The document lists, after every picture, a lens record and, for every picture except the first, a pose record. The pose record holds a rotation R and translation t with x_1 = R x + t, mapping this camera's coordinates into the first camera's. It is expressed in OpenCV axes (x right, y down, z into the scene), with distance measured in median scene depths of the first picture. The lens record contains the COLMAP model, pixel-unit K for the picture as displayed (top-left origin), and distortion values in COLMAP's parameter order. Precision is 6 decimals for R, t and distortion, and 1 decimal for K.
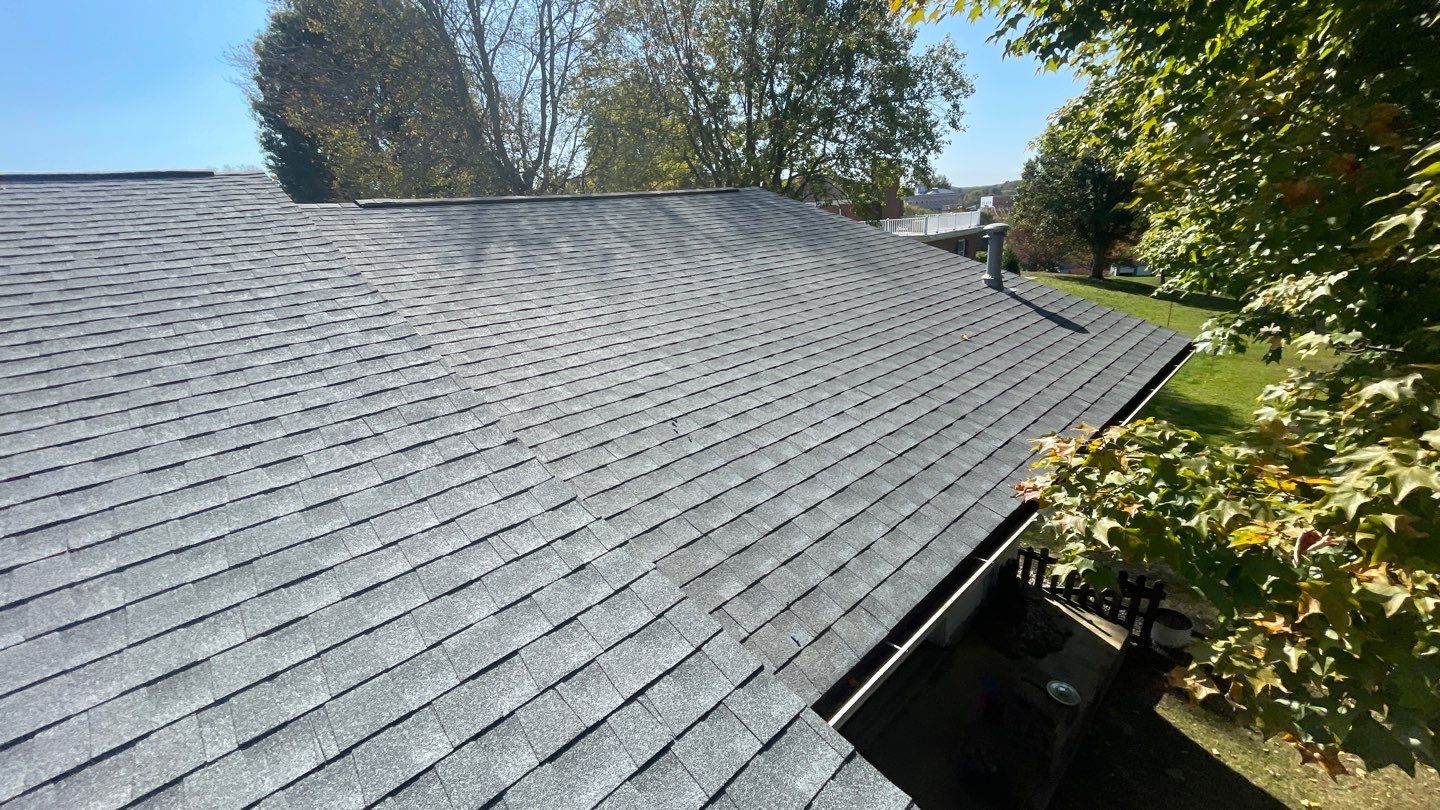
lens RADIAL K [[584.6, 0, 717.9], [0, 584.6, 417.7], [0, 0, 1]] dist [-0.001594, -0.000881]
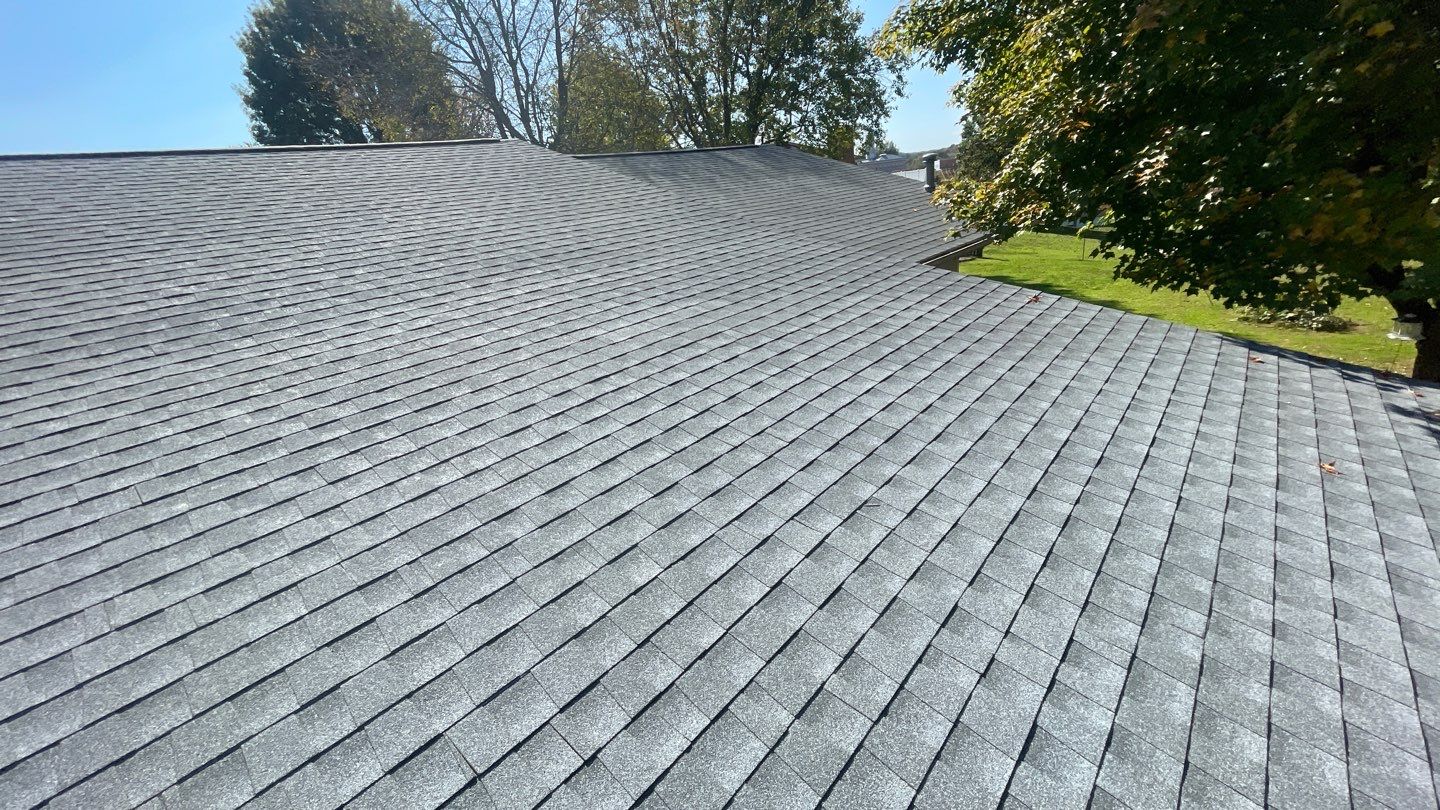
lens RADIAL K [[584.6, 0, 715.9], [0, 584.6, 404.7], [0, 0, 1]] dist [-0.001594, -0.000881]
pose [[0.996194, -0.069338, 0.052820, -0.078458], [0.068421, 0.997476, 0.018973, 0.089615], [-0.054003, -0.015287, 0.998424, -0.187792]]
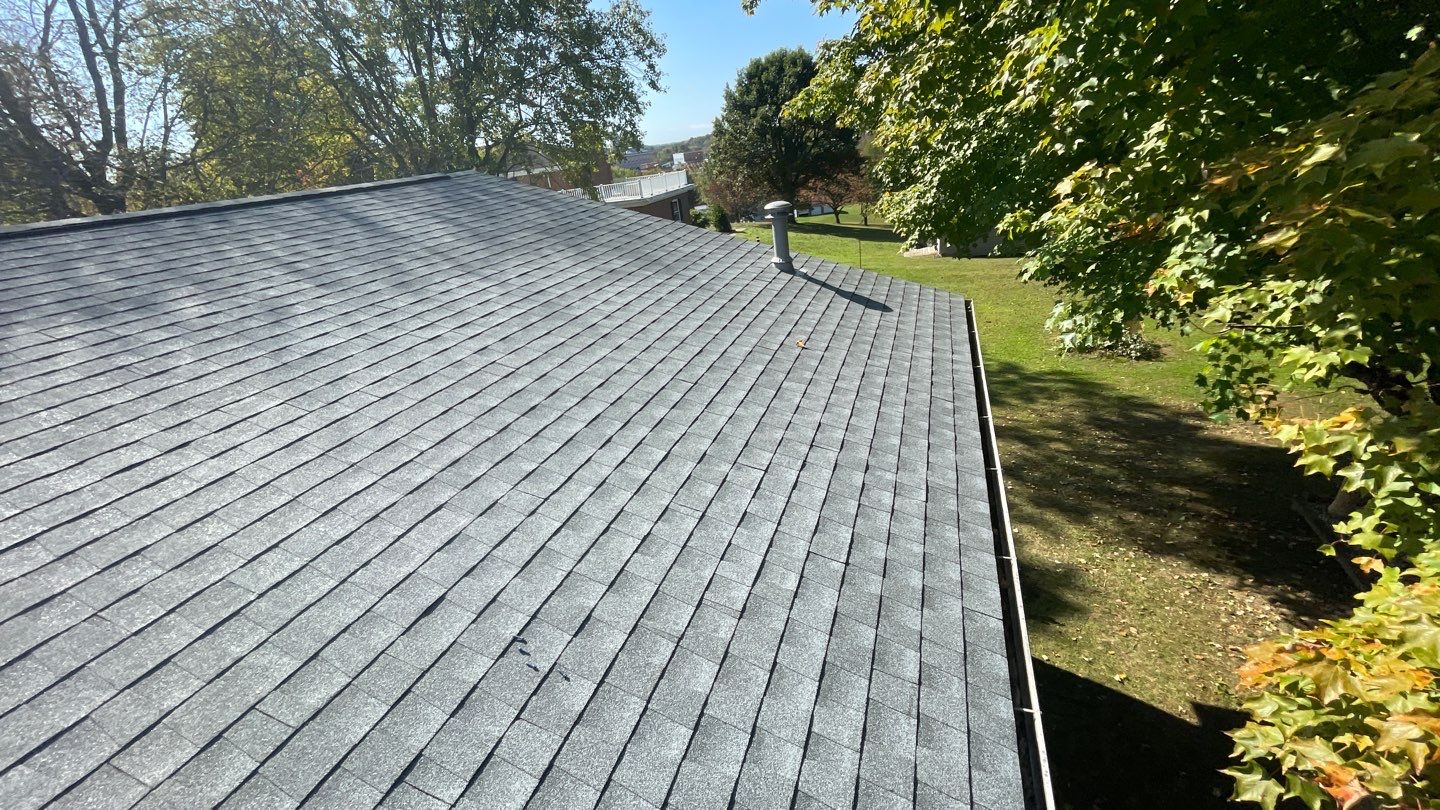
lens RADIAL K [[584.6, 0, 729.0], [0, 584.6, 412.9], [0, 0, 1]] dist [-0.001594, -0.000881]
pose [[0.882505, -0.231146, 0.409582, -0.011090], [0.211170, 0.972913, 0.094062, -0.031963], [-0.420229, 0.003481, 0.907411, 0.057265]]
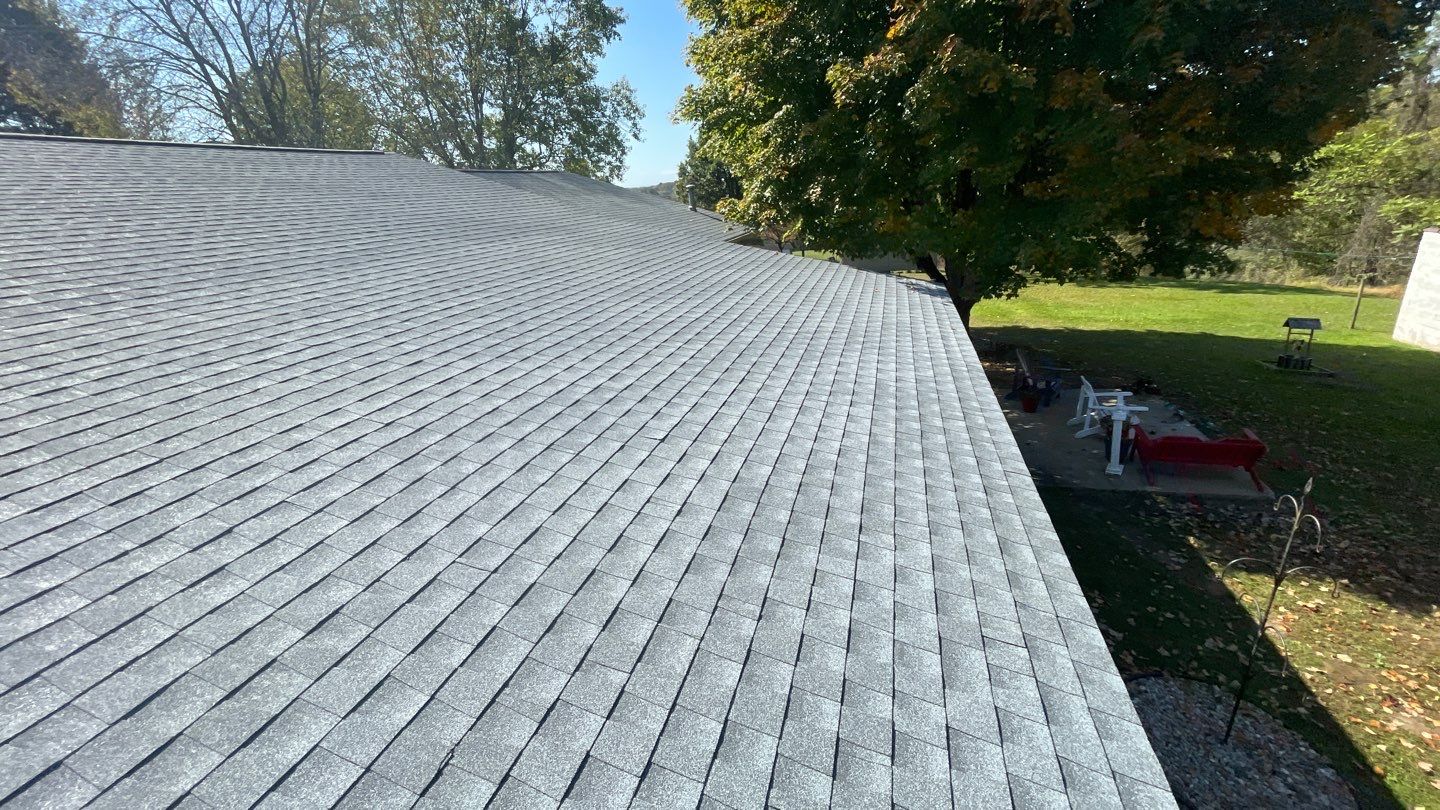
lens RADIAL K [[584.6, 0, 725.0], [0, 584.6, 416.9], [0, 0, 1]] dist [-0.001594, -0.000881]
pose [[0.861394, -0.175051, 0.476819, -0.214824], [0.175691, 0.983477, 0.043663, 0.157789], [-0.476584, 0.046162, 0.877916, -0.344493]]
